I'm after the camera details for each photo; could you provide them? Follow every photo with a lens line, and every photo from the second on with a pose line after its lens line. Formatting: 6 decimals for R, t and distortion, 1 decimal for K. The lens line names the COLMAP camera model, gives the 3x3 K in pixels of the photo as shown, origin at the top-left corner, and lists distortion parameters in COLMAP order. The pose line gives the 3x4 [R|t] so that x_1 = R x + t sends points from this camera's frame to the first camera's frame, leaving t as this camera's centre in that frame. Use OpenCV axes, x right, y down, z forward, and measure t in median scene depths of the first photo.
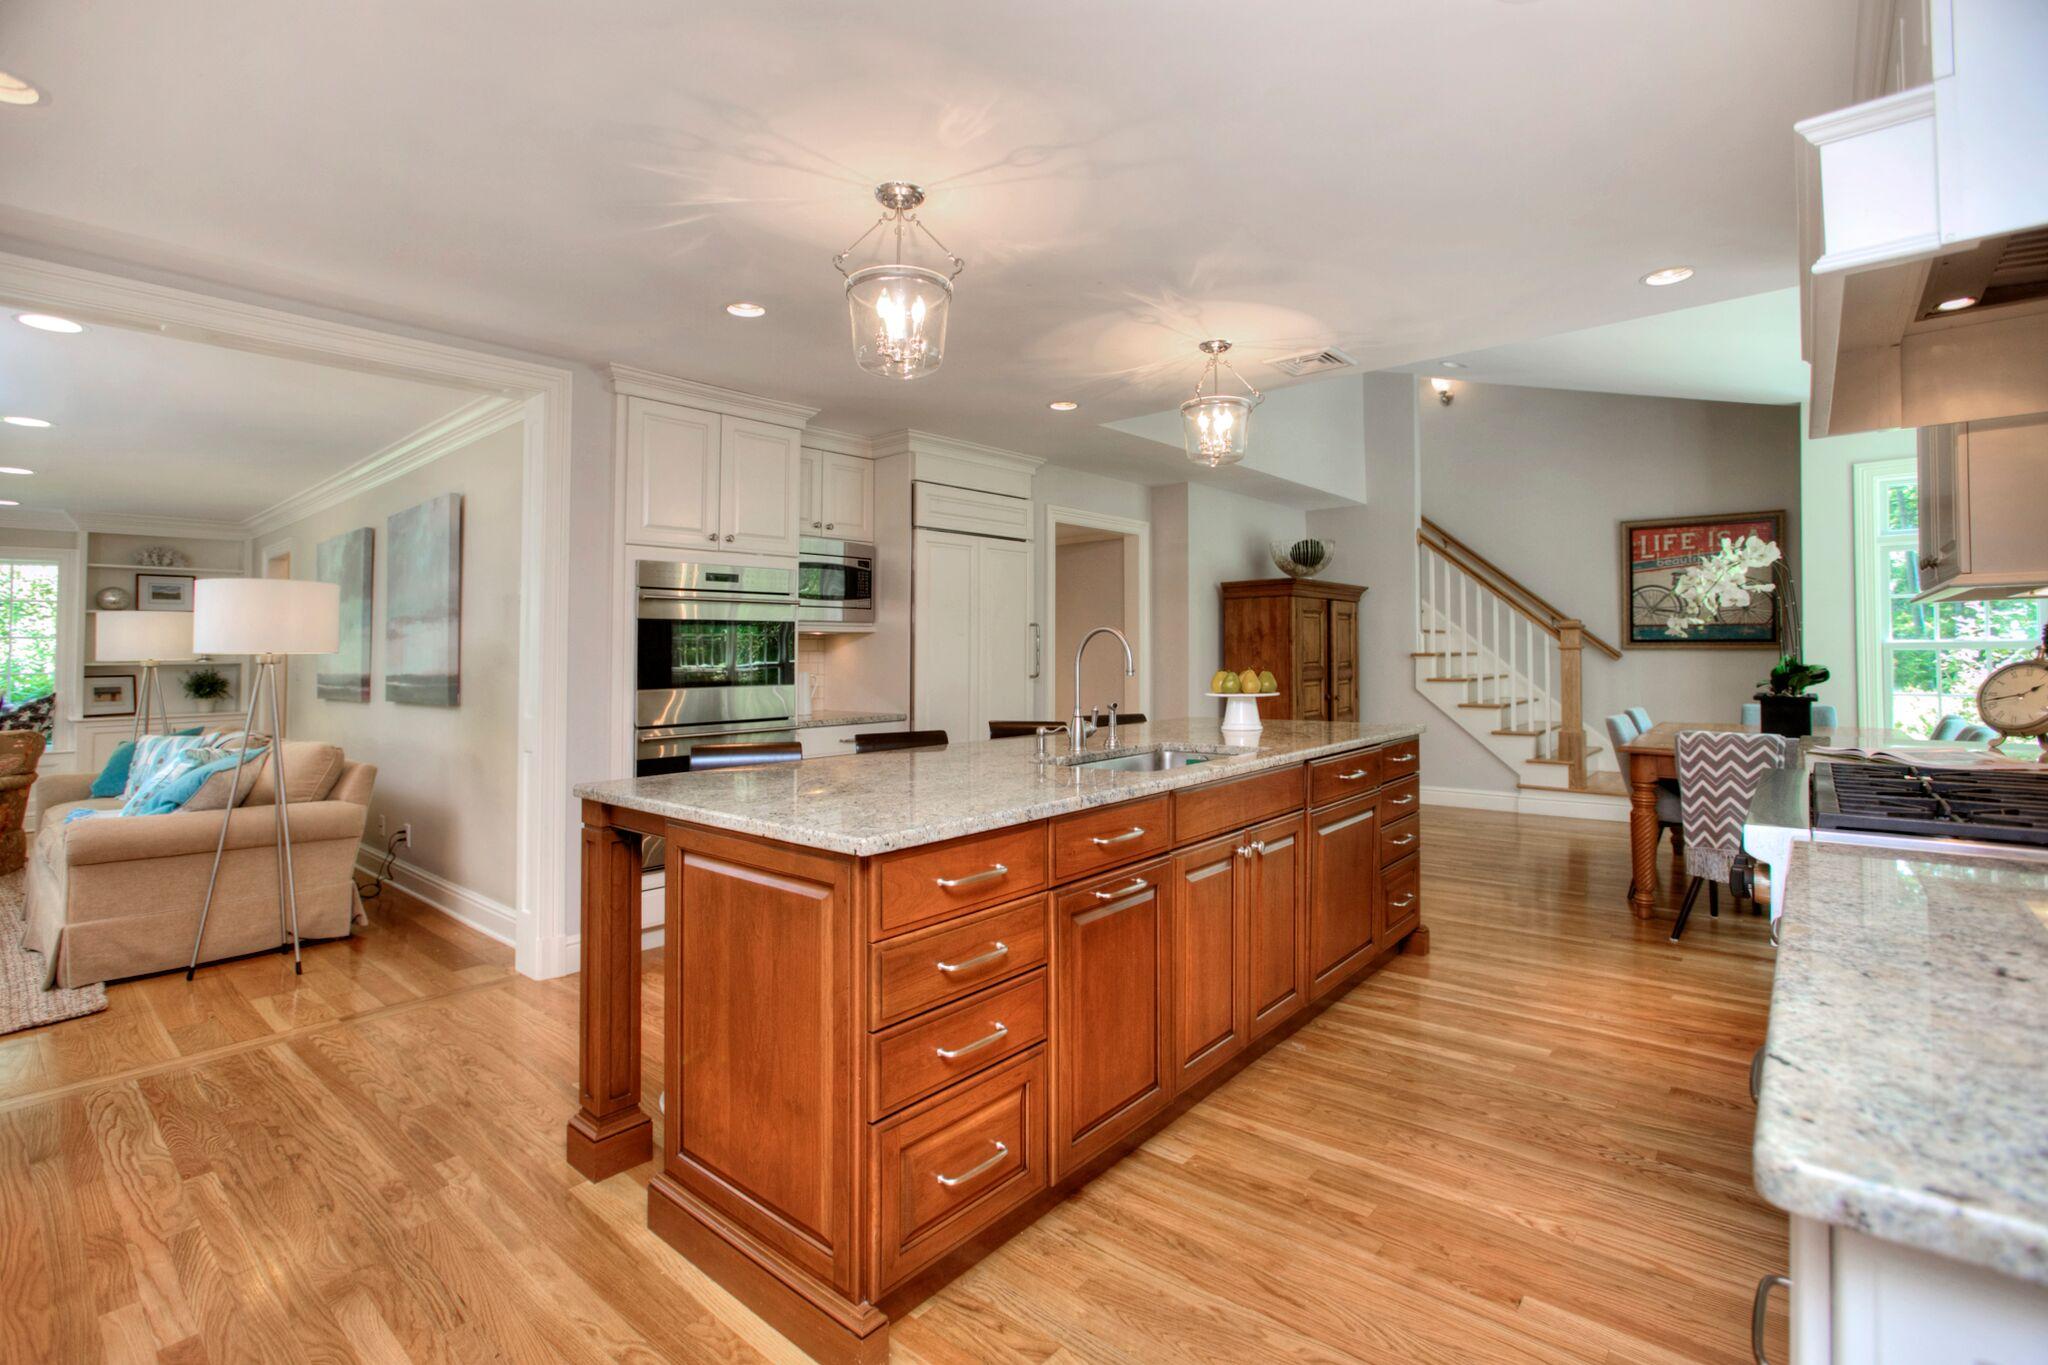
lens RADIAL K [[946.6, 0, 1020.9], [0, 946.6, 617.8], [0, 0, 1]] dist [0.000321, 0.000056]
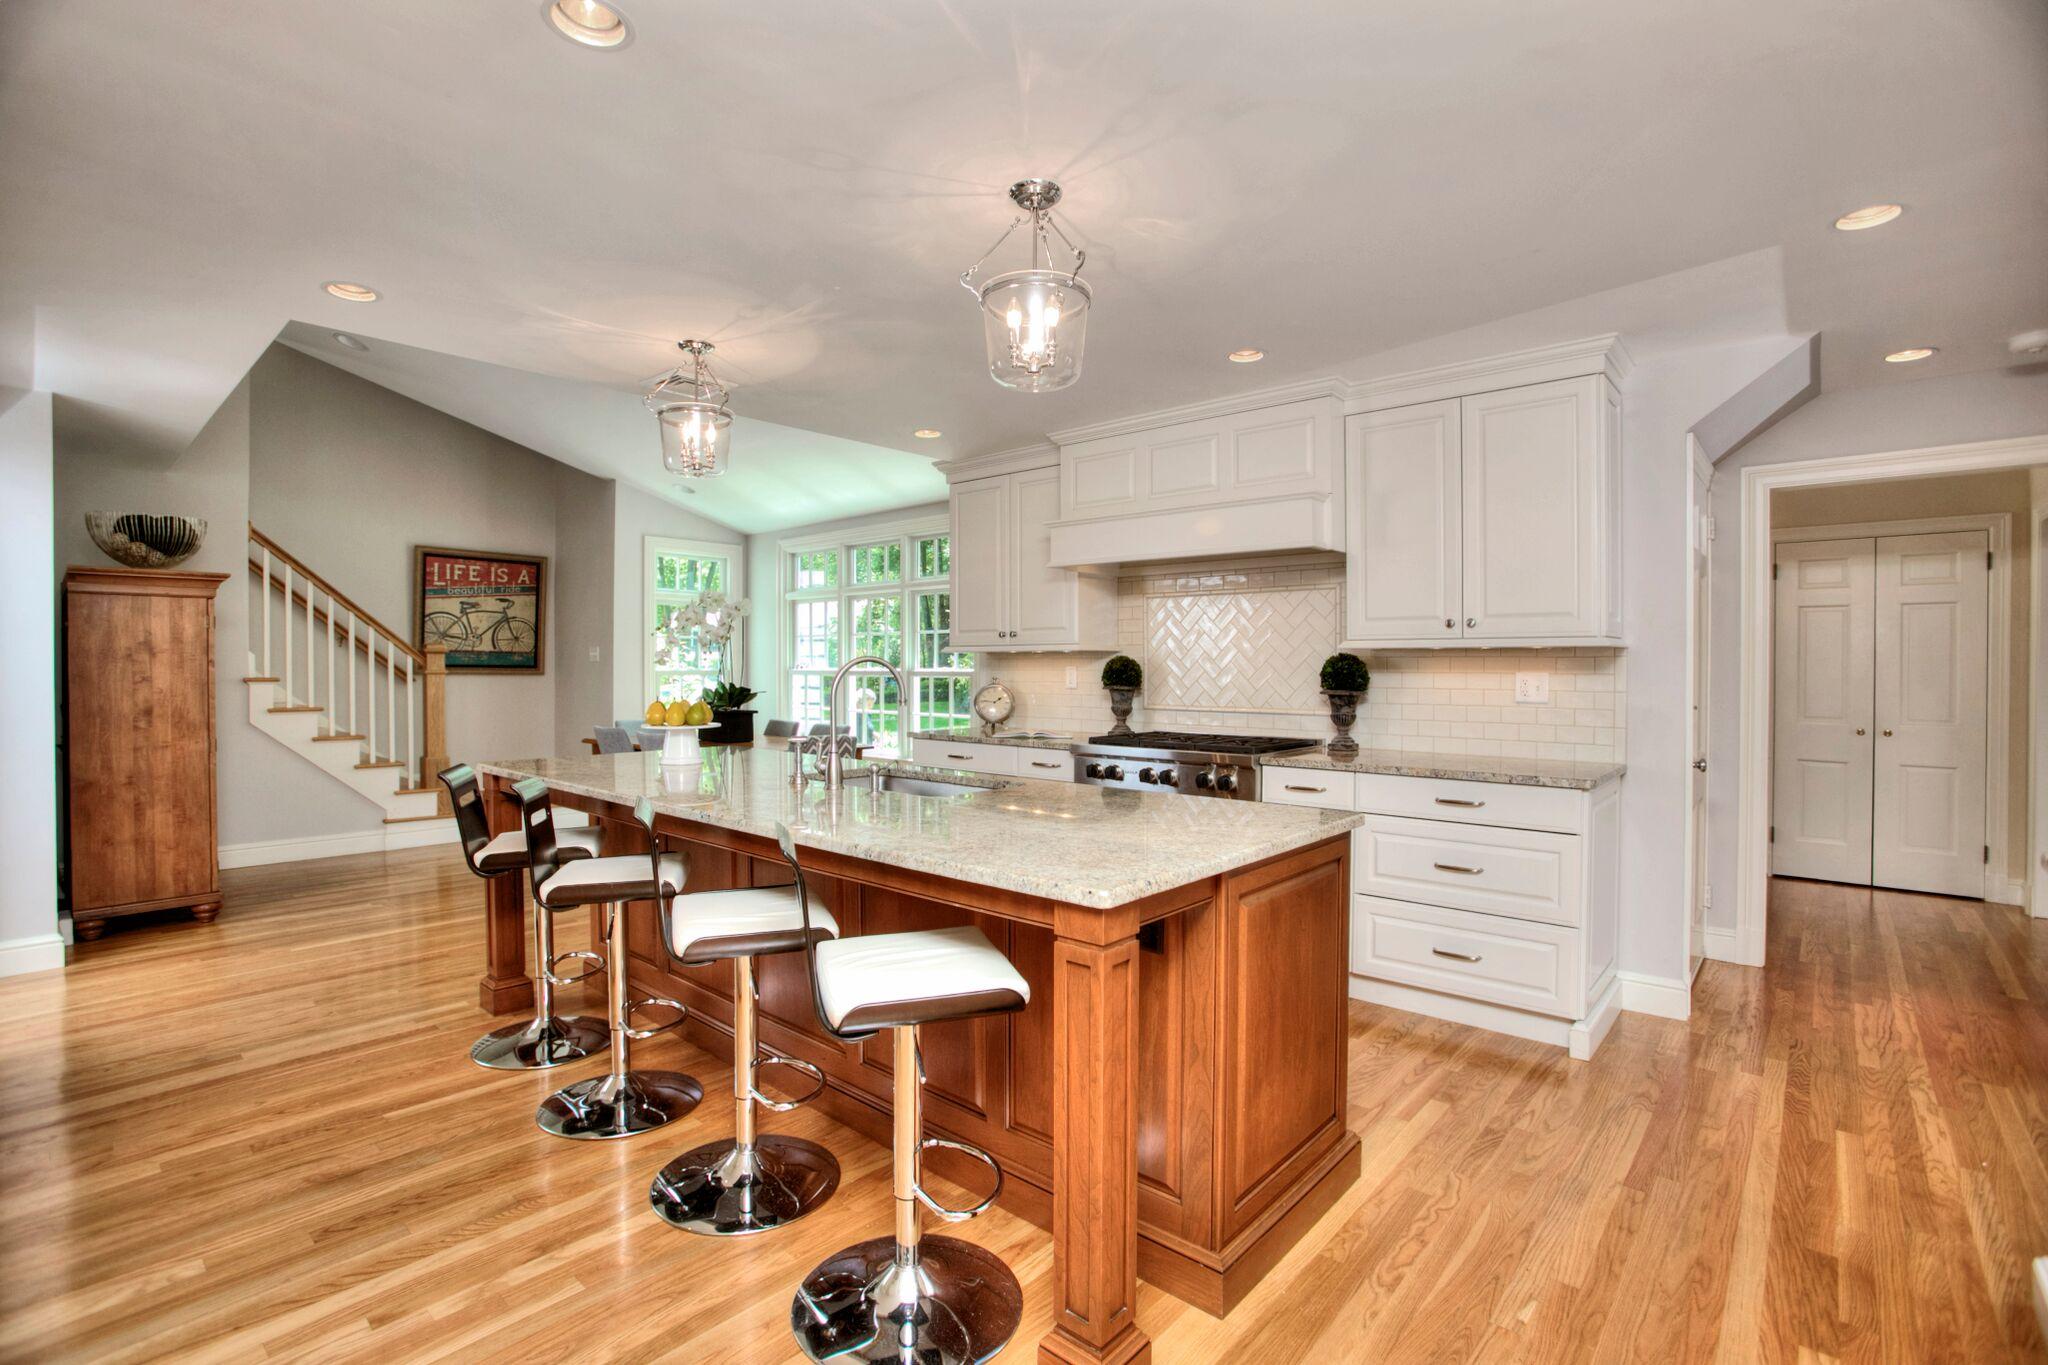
lens RADIAL K [[973.1, 0, 1024.0], [0, 973.1, 682.5], [0, 0, 1]] dist [-0.001312, -0.000087]
pose [[0.040553, -0.005294, 0.999163, -0.375724], [-0.041744, 0.999104, 0.006988, 0.008931], [-0.998305, -0.041992, 0.040295, 0.329288]]
